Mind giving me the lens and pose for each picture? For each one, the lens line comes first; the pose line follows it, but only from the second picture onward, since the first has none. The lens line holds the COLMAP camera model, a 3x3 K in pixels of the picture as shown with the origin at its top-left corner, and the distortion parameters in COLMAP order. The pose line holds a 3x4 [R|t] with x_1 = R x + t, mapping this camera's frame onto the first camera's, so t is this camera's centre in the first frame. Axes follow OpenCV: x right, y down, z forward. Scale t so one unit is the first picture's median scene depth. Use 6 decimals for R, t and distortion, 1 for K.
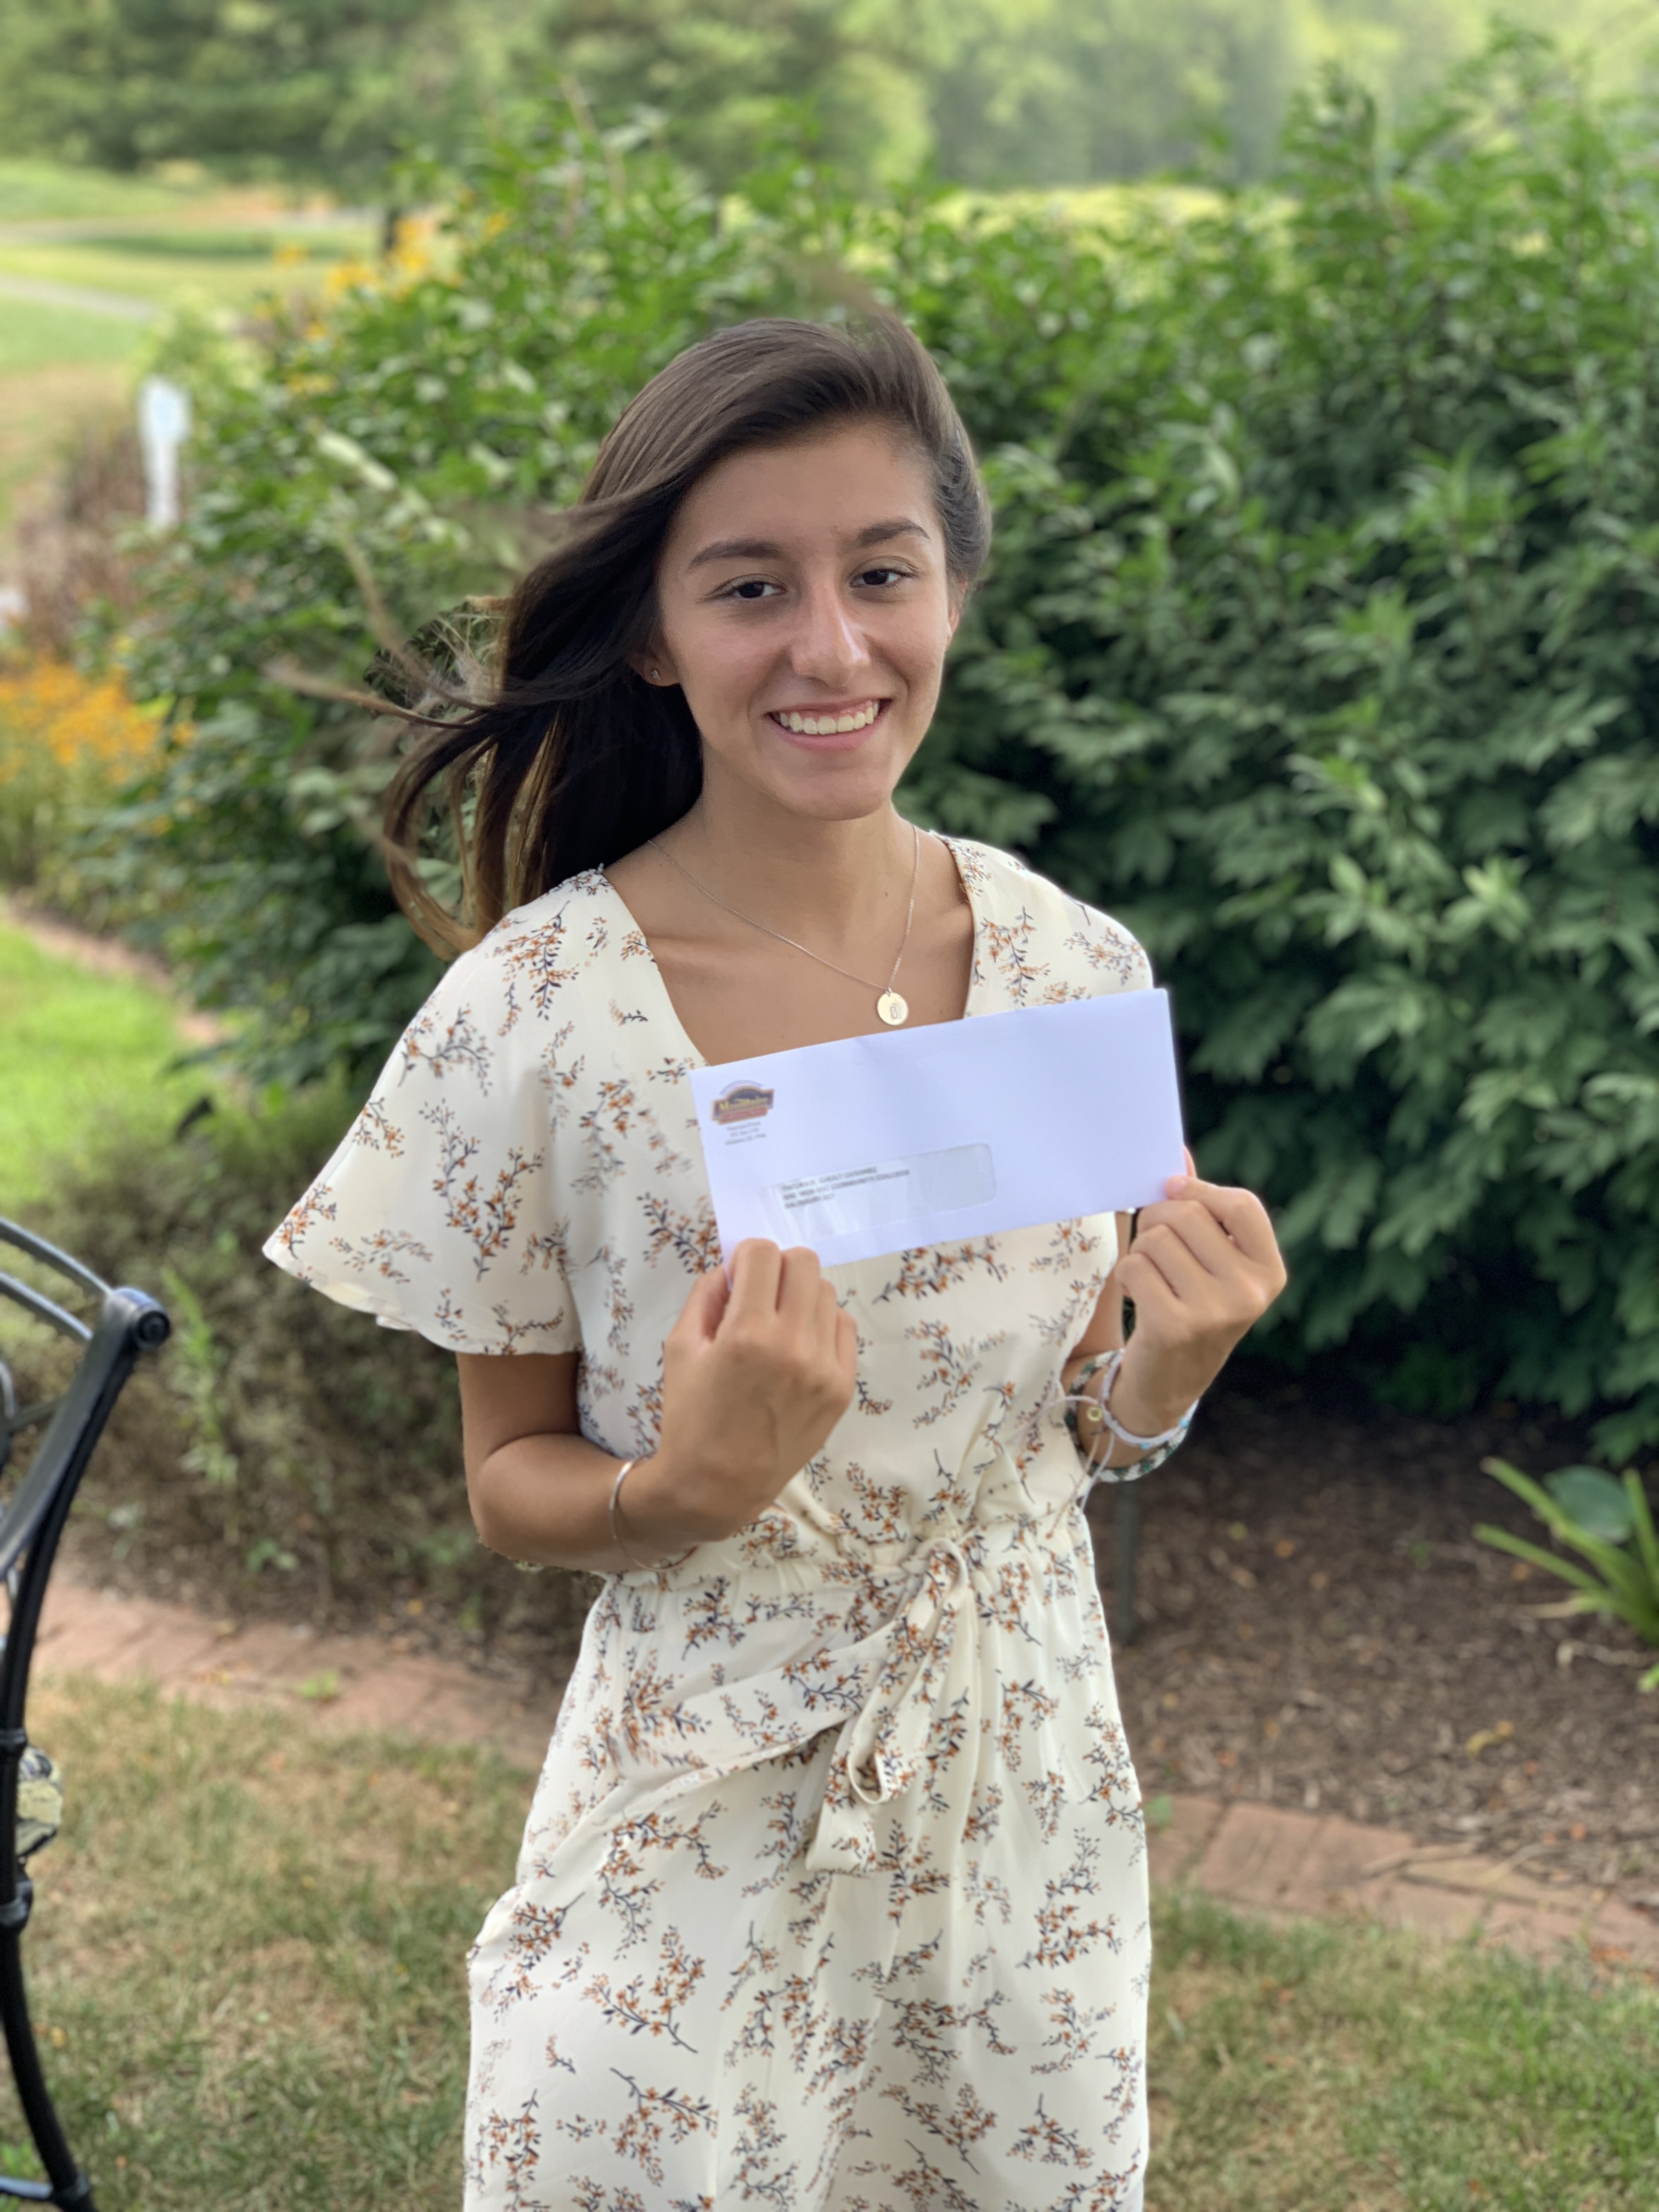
lens RADIAL K [[3364.0, 0, 829.5], [0, 3364.0, 1106.0], [0, 0, 1]] dist [0.141494, -0.530651]
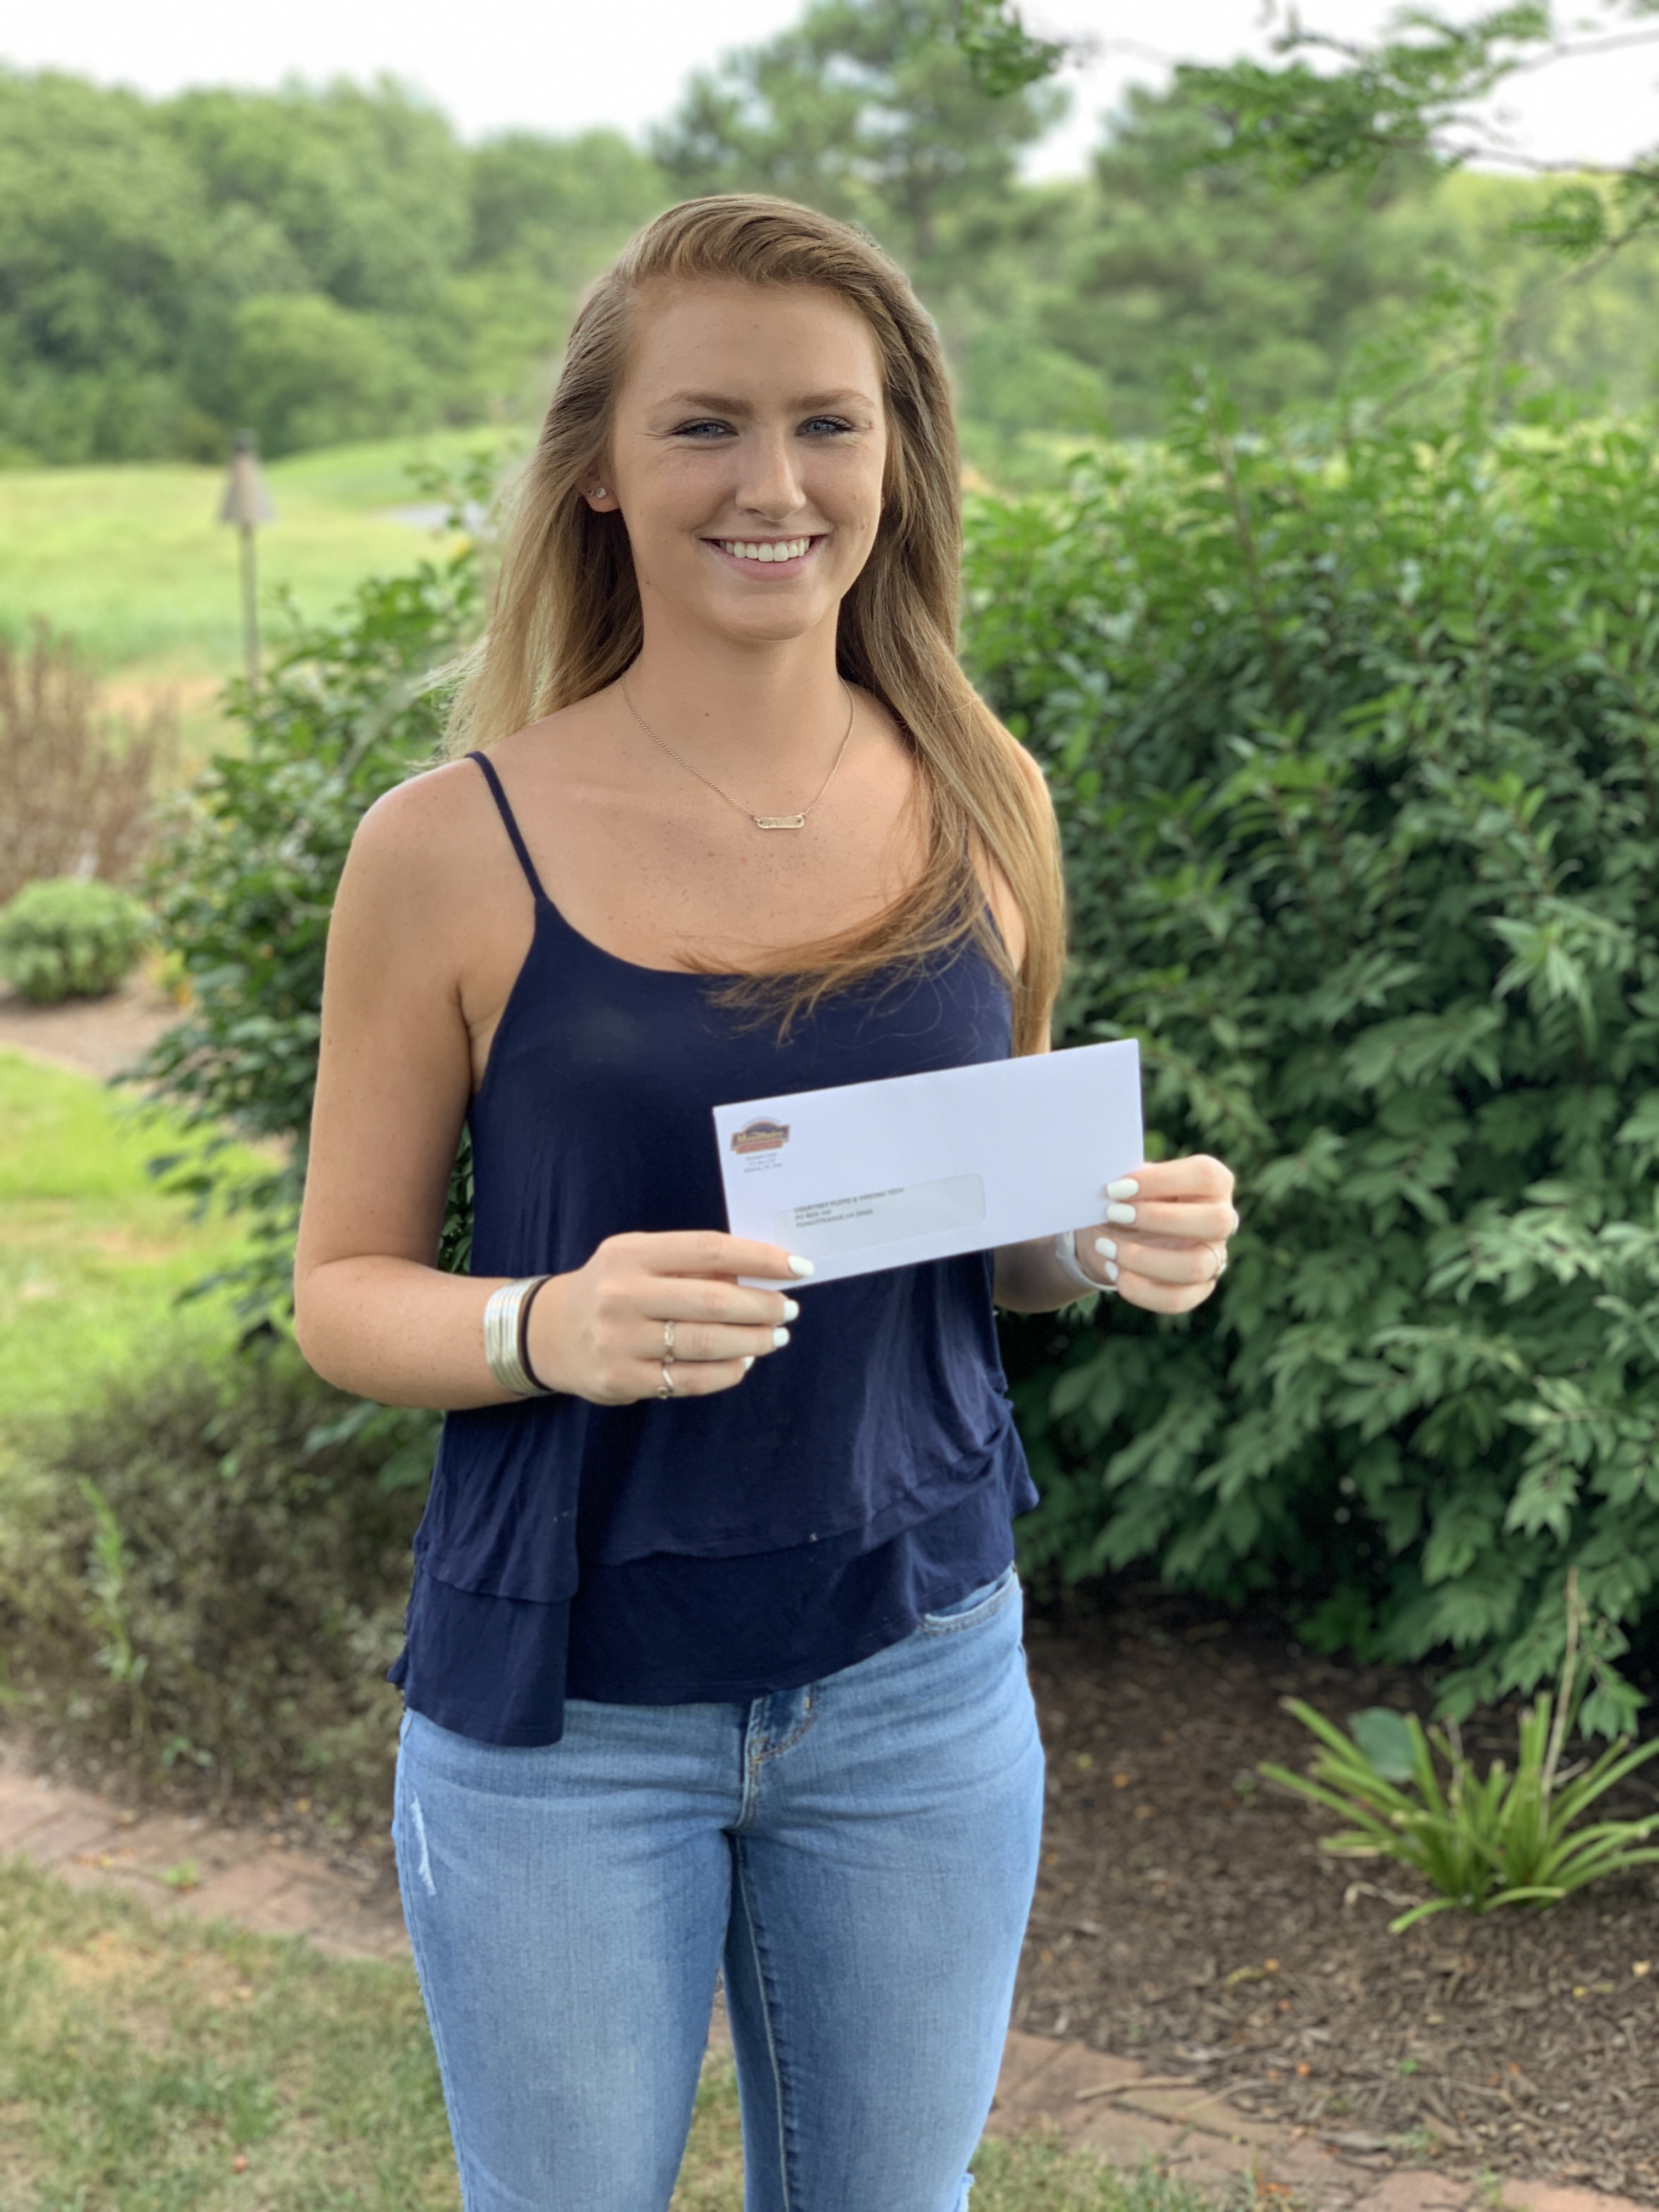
lens RADIAL K [[3366.0, 0, 829.5], [0, 3366.0, 1106.0], [0, 0, 1]] dist [0.074287, -0.201077]
pose [[0.988316, 0.008763, -0.152166, 0.211763], [-0.018796, 0.997733, -0.064623, -0.005881], [0.151255, 0.066728, 0.986240, -0.040261]]
